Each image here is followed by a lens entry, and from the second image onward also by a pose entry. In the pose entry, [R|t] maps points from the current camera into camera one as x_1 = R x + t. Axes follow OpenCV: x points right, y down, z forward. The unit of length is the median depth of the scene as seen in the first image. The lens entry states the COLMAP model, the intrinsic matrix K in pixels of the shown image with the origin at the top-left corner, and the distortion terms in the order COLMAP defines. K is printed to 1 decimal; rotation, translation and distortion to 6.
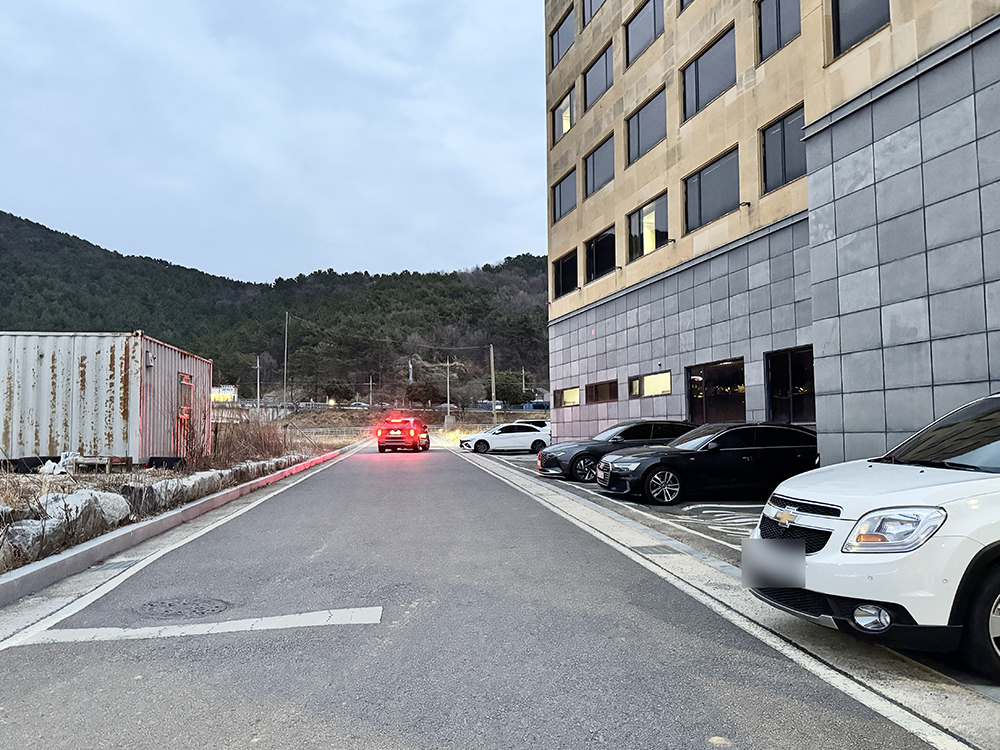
lens RADIAL K [[813.4, 0, 500.0], [0, 813.4, 375.0], [0, 0, 1]] dist [0.004670, -0.008391]
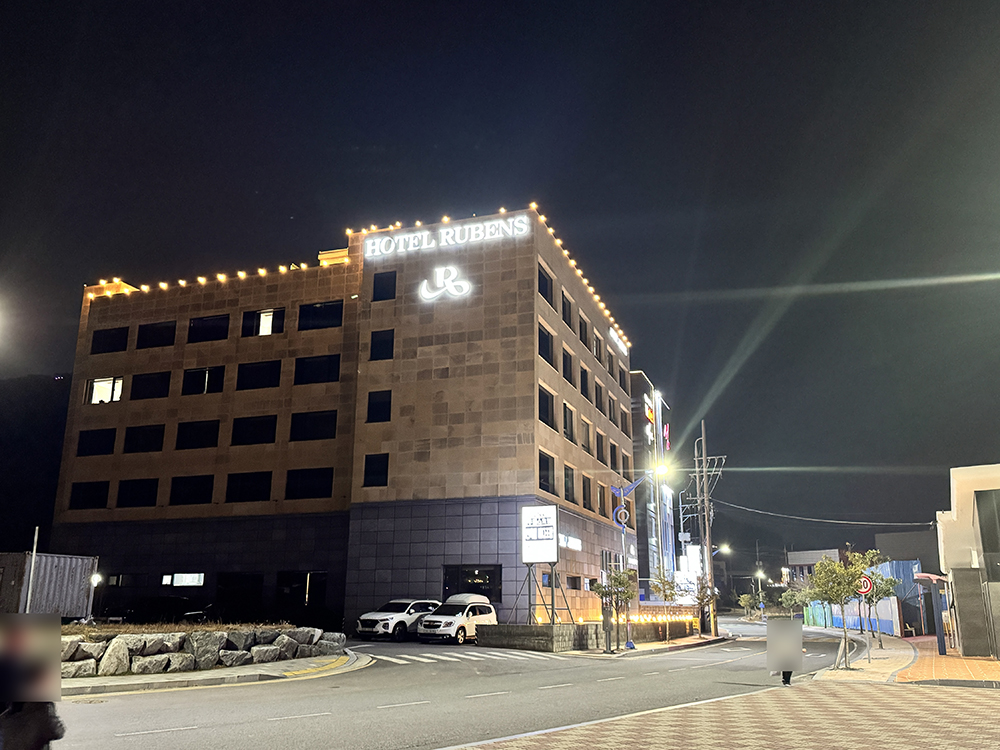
lens RADIAL K [[823.0, 0, 500.0], [0, 823.0, 375.0], [0, 0, 1]] dist [0.092040, -0.001267]
pose [[0.558772, 0.225703, 0.798018, -2.295550], [-0.070595, 0.971706, -0.225397, -0.134400], [-0.826312, 0.069609, 0.558895, -1.488945]]
